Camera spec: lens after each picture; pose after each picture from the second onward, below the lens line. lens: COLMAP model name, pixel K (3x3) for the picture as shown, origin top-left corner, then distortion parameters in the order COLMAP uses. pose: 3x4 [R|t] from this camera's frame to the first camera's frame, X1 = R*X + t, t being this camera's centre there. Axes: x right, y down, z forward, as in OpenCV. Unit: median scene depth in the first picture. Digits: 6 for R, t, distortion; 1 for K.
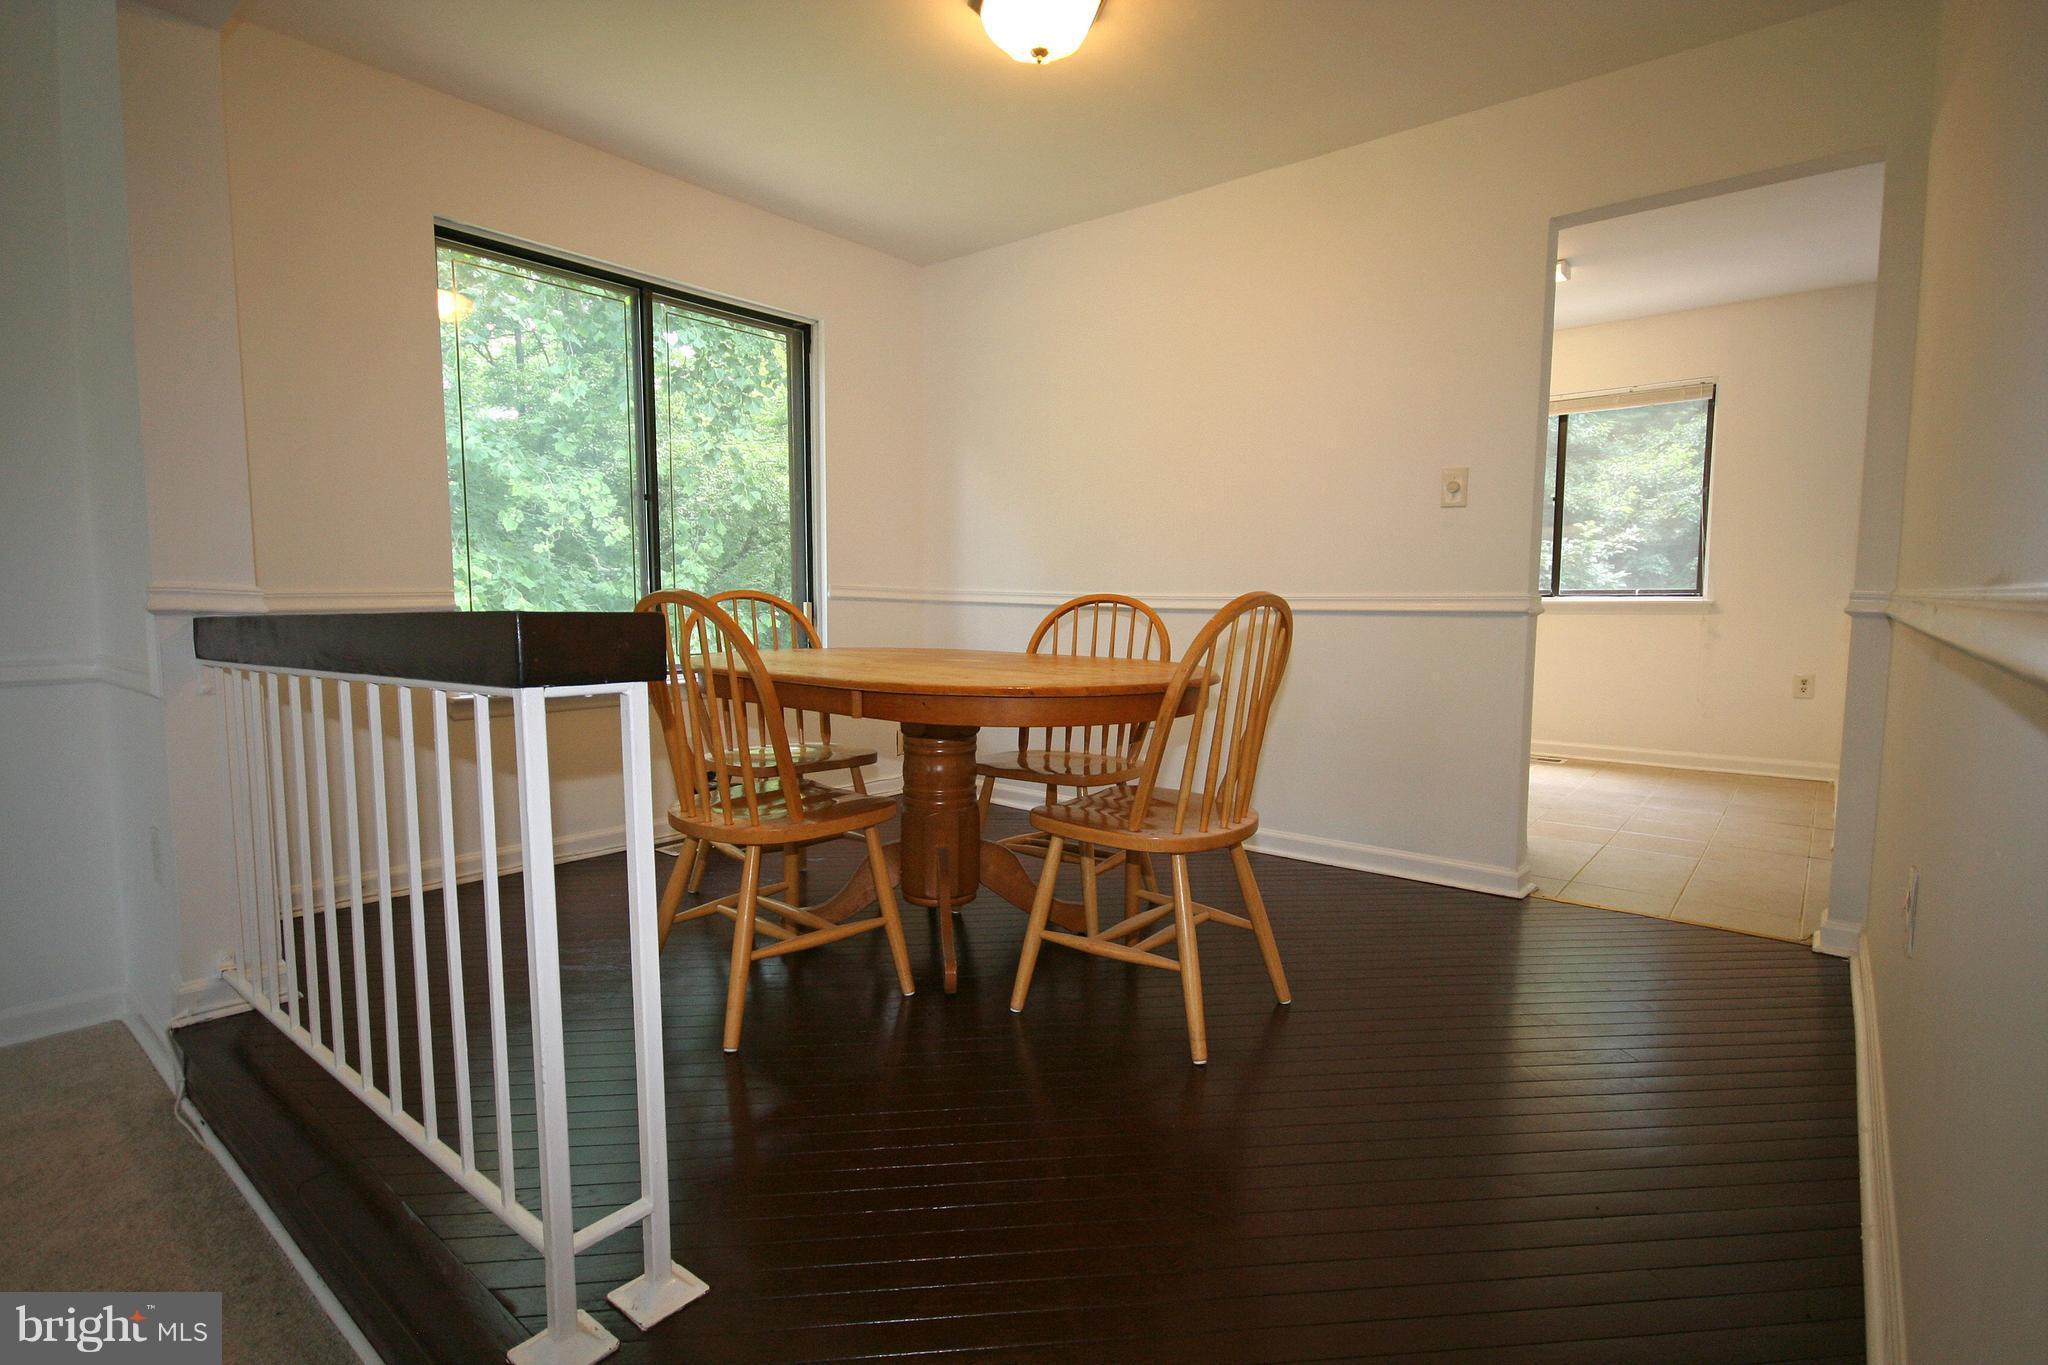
lens RADIAL K [[975.9, 0, 1021.1], [0, 975.9, 688.9], [0, 0, 1]] dist [0.002426, -0.014150]
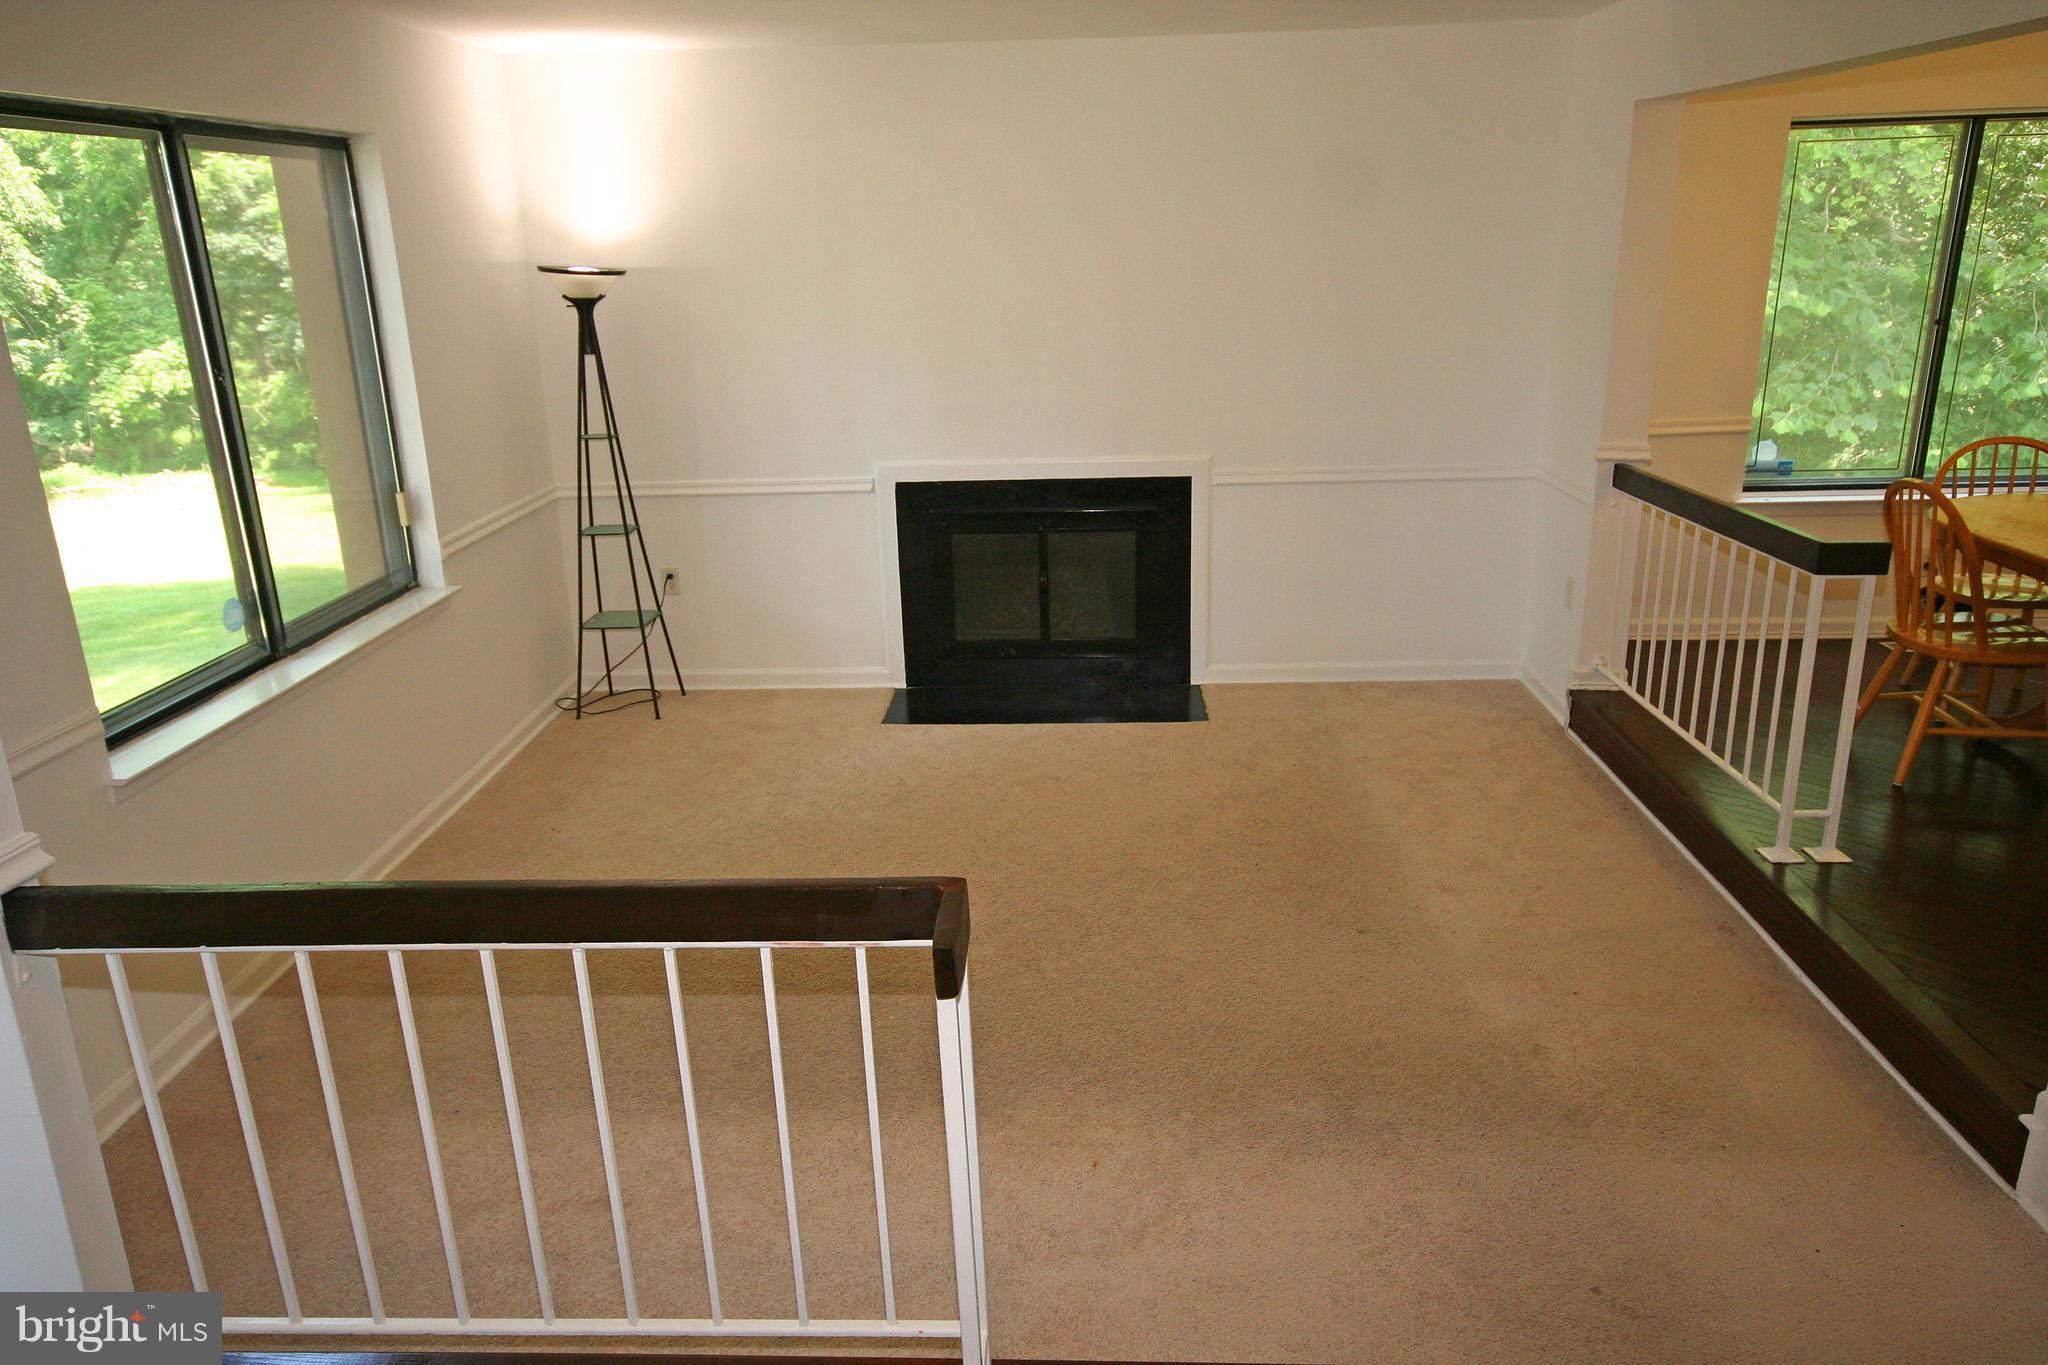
lens RADIAL K [[1449.5, 0, 1024.9], [0, 1449.5, 691.5], [0, 0, 1]] dist [0.036972, 0.005728]
pose [[0.604208, 0.233069, -0.761978, 0.593838], [-0.046104, 0.964890, 0.258576, -0.307749], [0.795491, -0.121103, 0.593740, -1.442118]]
